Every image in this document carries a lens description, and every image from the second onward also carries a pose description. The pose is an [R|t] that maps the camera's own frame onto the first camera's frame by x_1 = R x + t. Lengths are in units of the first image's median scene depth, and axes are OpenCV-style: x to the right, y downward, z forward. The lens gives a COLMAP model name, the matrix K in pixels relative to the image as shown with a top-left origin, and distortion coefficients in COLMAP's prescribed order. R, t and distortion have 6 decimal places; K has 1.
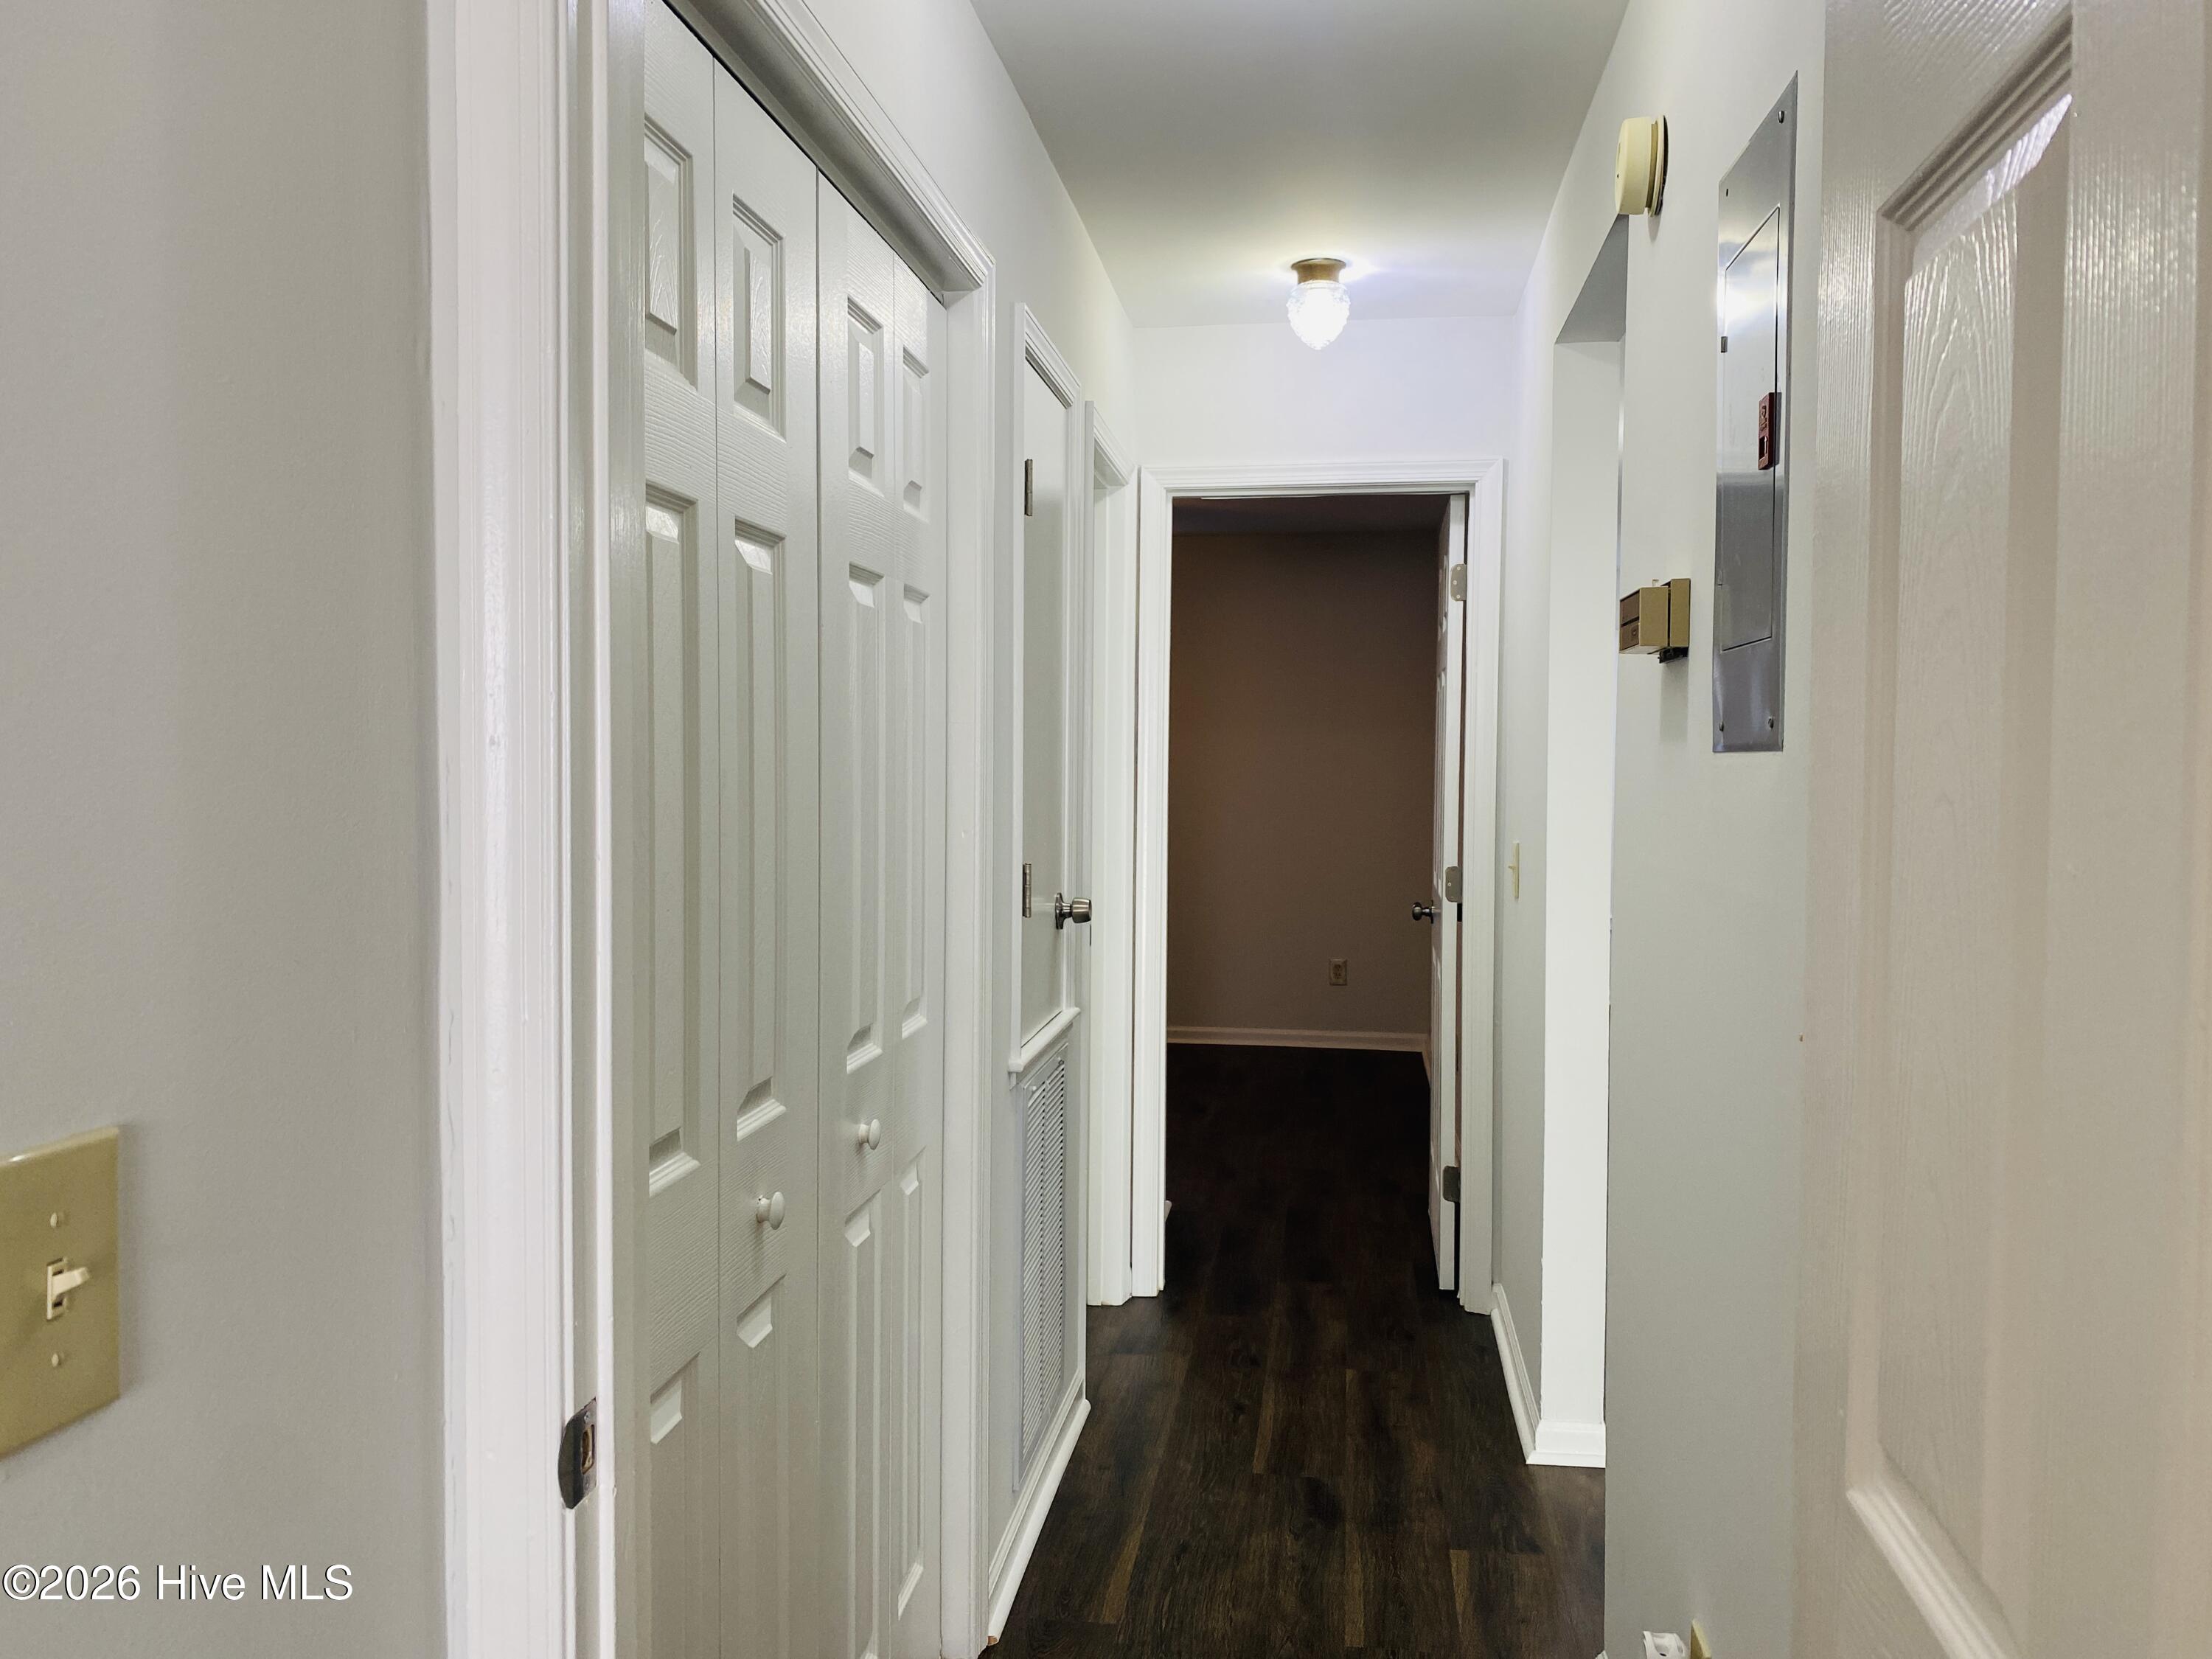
lens RADIAL K [[1795.7, 0, 1106.0], [0, 1795.7, 829.5], [0, 0, 1]] dist [0.005818, 0.000015]
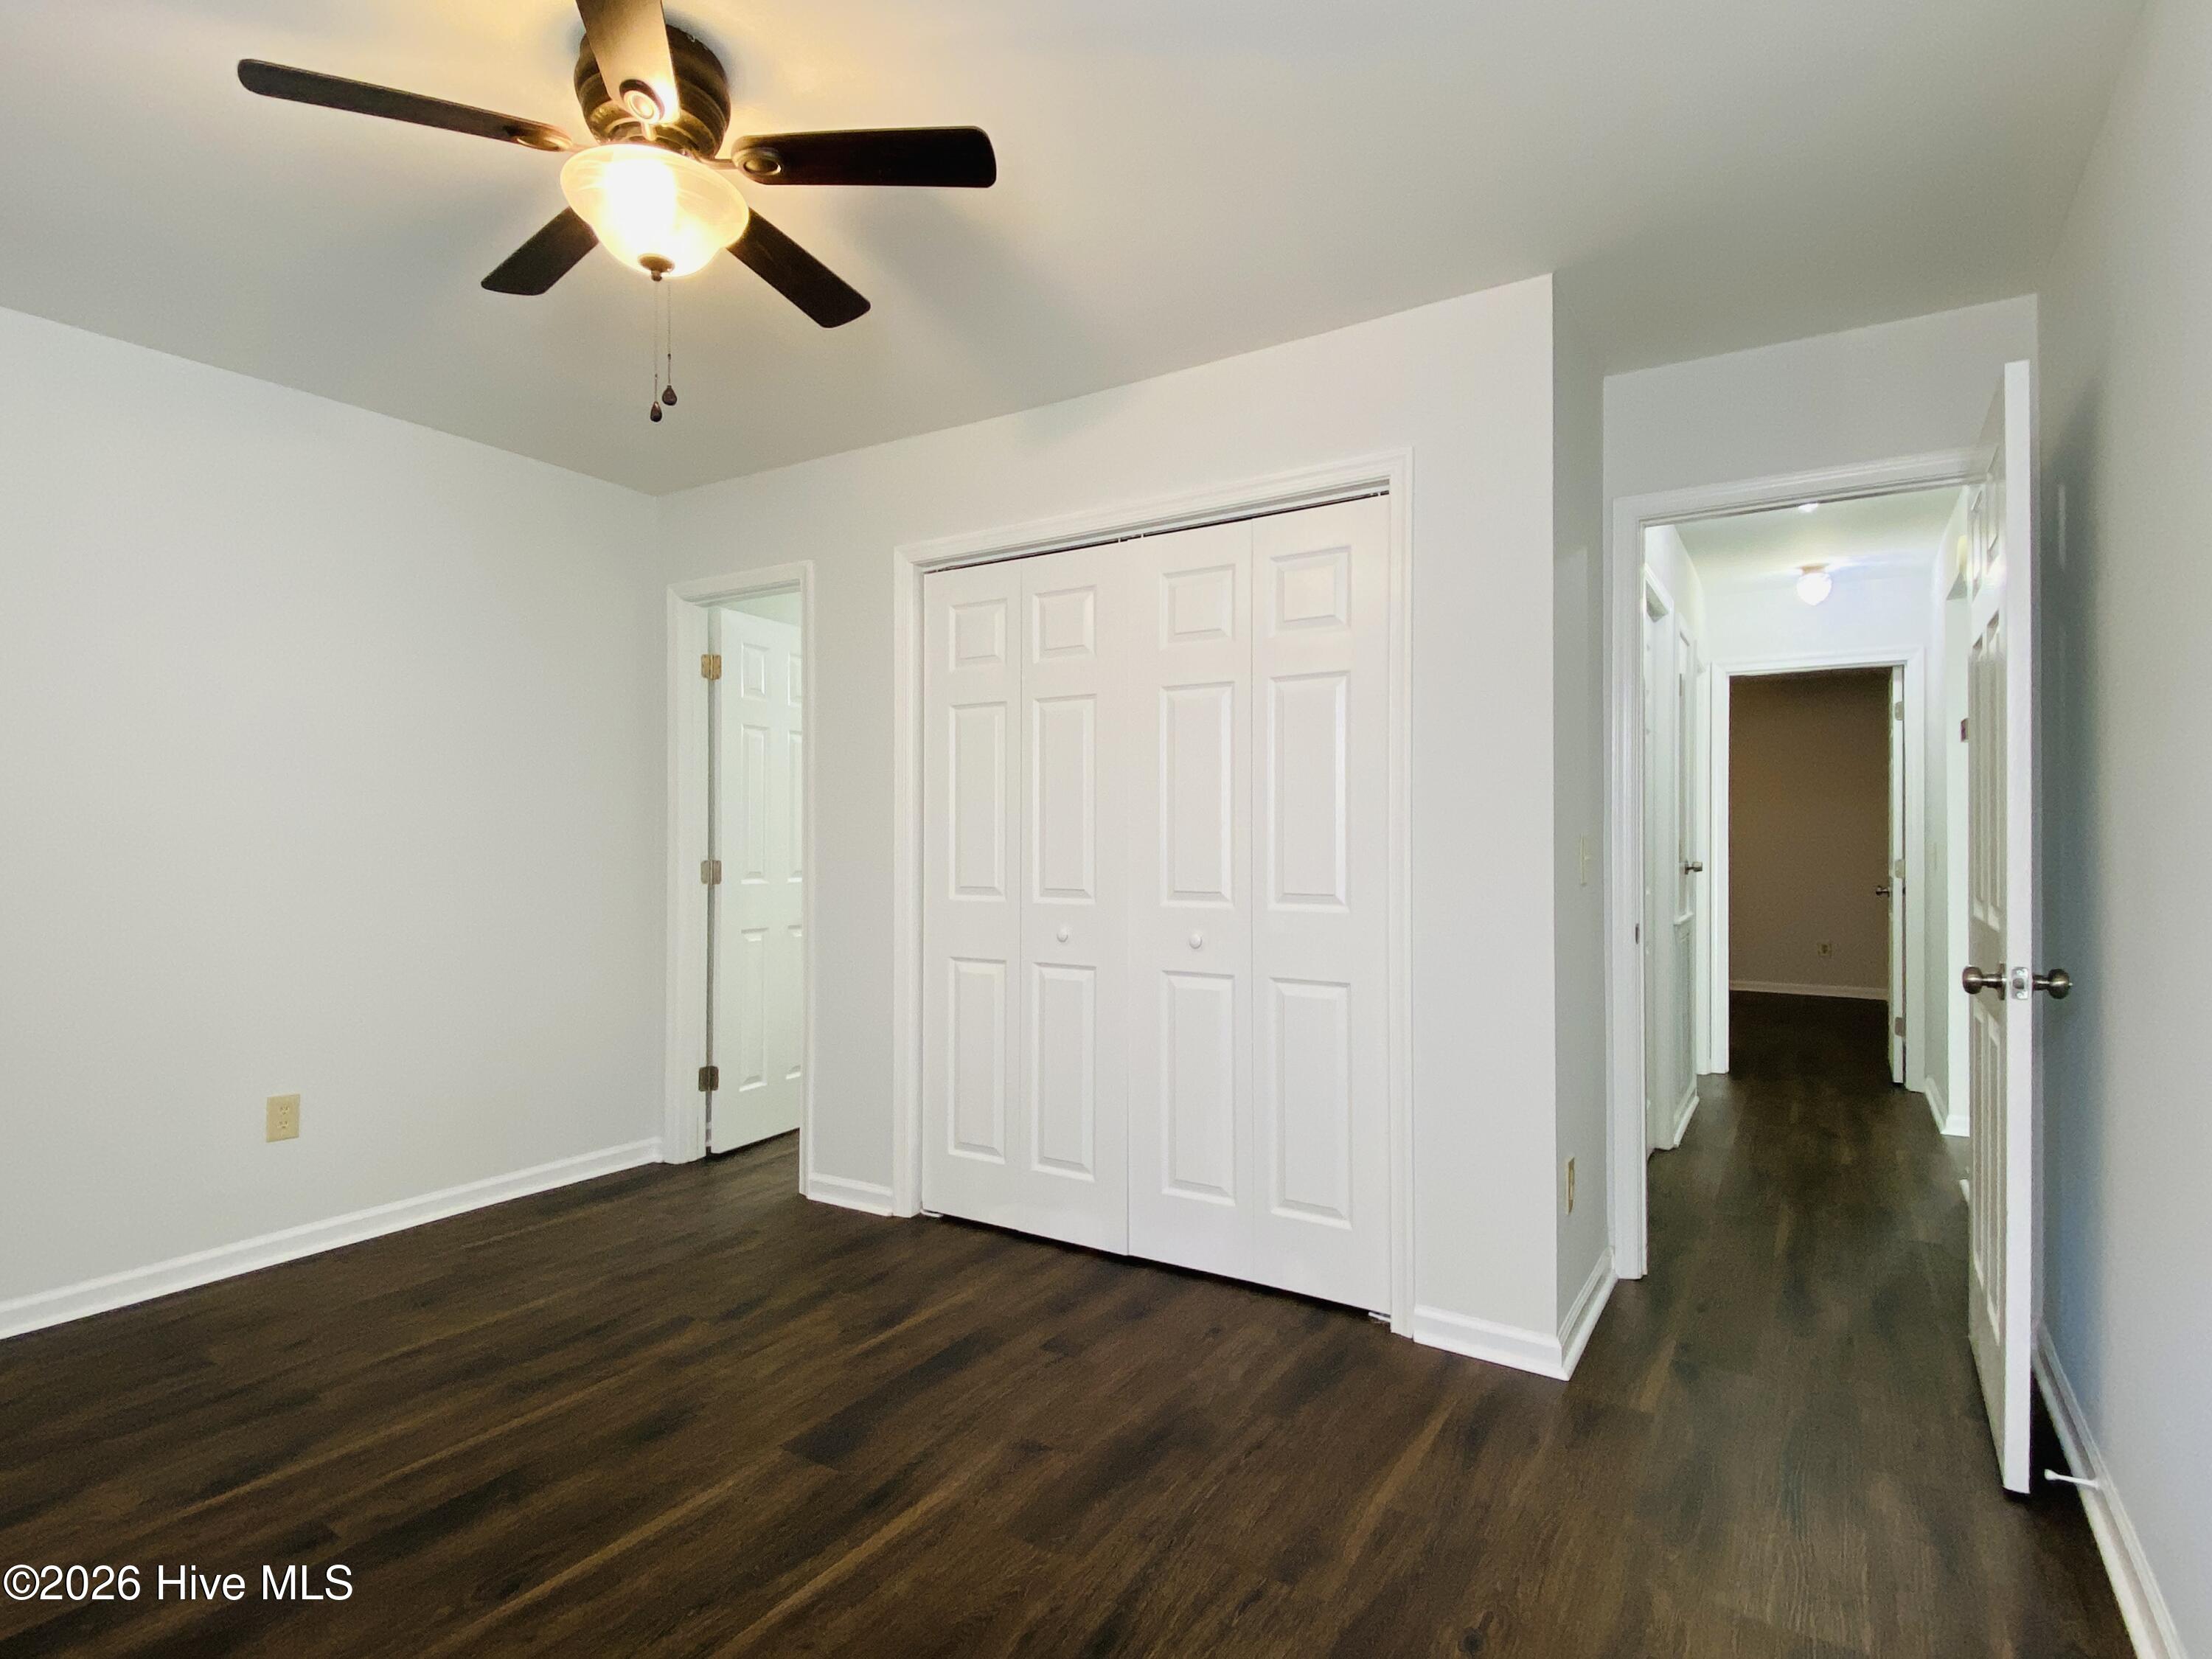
lens RADIAL K [[1132.1, 0, 1106.0], [0, 1132.1, 829.5], [0, 0, 1]] dist [-0.004272, -0.000799]
pose [[0.907507, -0.007582, -0.419968, -0.069606], [-0.010848, 0.999080, -0.041480, 0.050155], [0.419896, 0.042199, 0.906591, -0.462745]]
